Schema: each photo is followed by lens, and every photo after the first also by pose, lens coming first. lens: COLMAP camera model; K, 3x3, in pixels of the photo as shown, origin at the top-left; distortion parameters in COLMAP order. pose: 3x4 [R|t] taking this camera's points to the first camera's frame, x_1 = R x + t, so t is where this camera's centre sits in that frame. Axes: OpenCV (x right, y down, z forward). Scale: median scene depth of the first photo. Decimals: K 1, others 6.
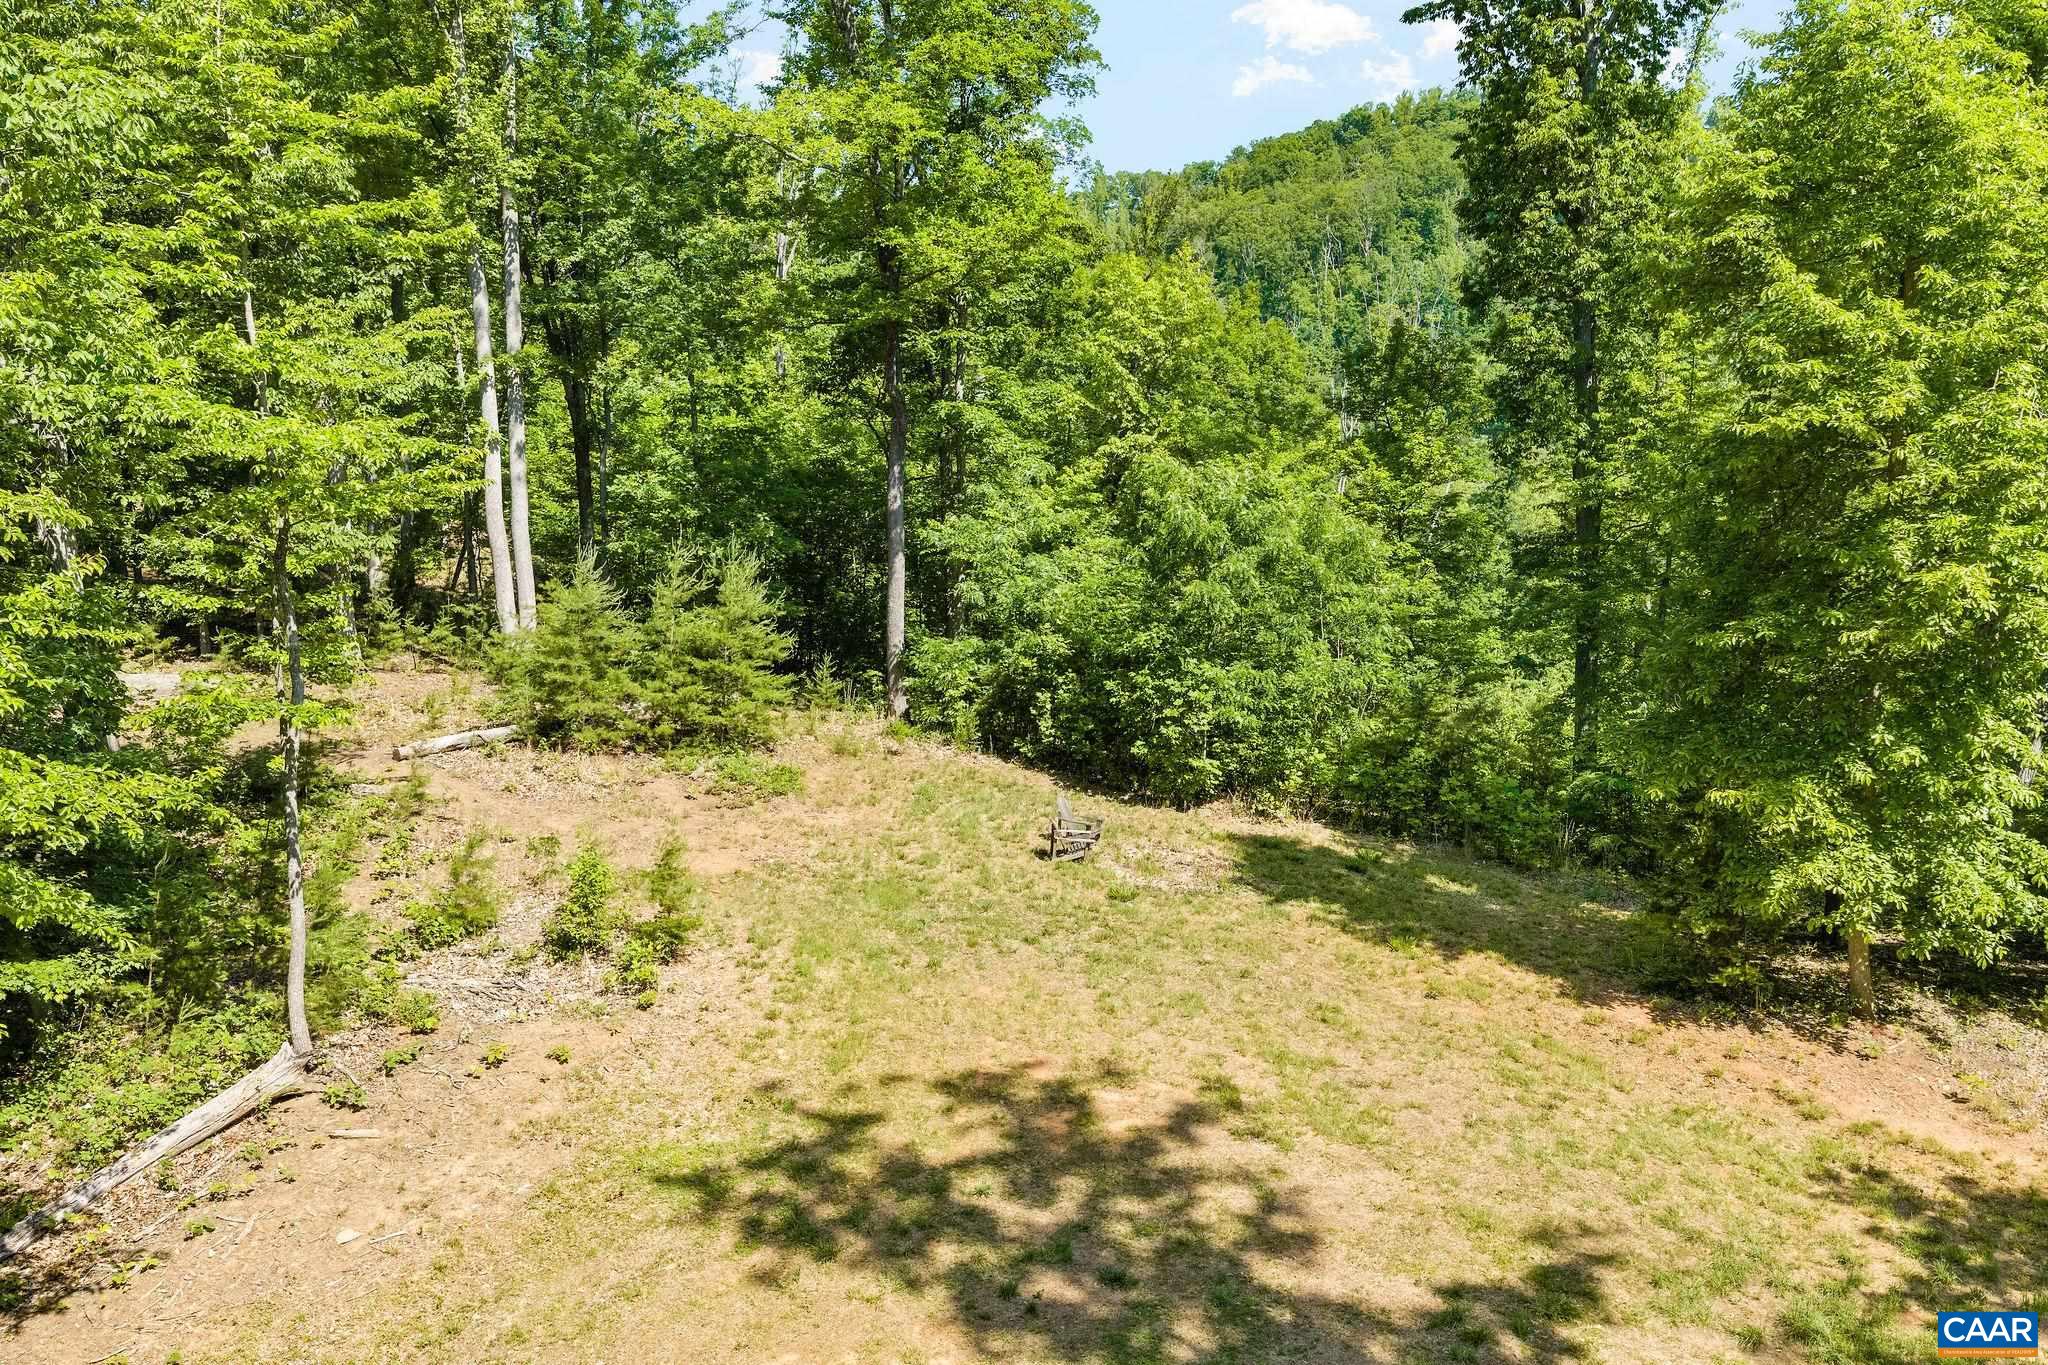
lens RADIAL K [[1686.9, 0, 1022.9], [0, 1686.9, 685.0], [0, 0, 1]] dist [0.015475, -0.024258]
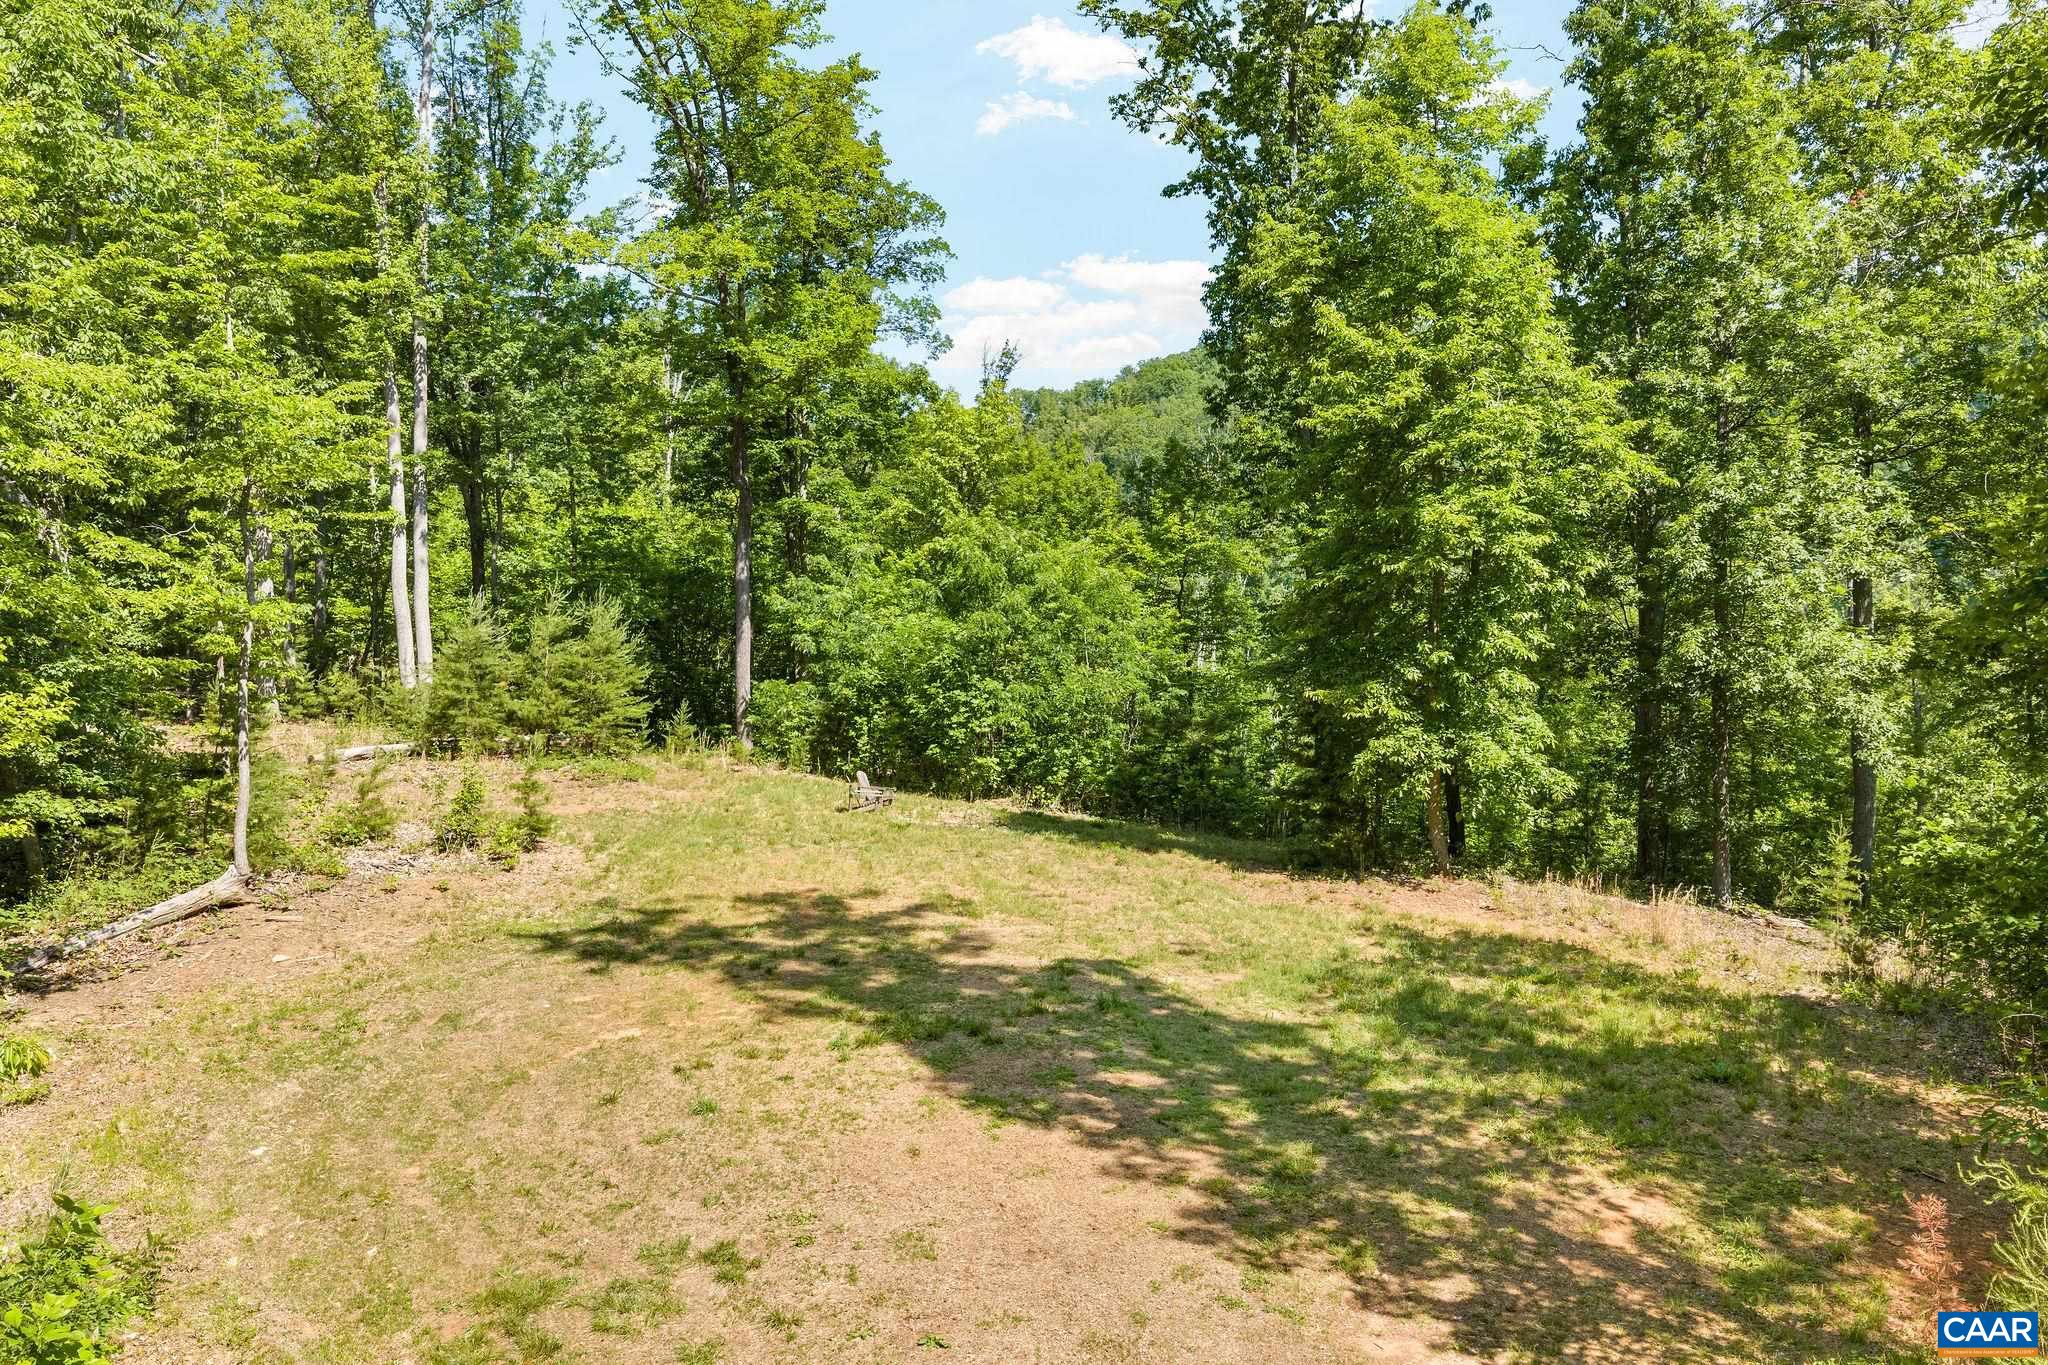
lens RADIAL K [[1686.9, 0, 1021.1], [0, 1686.9, 682.5], [0, 0, 1]] dist [0.015475, -0.024258]
pose [[0.998490, -0.008498, 0.054281, 0.062817], [0.015293, 0.991909, -0.126030, 0.136973], [-0.052771, 0.126670, 0.990540, -0.205758]]
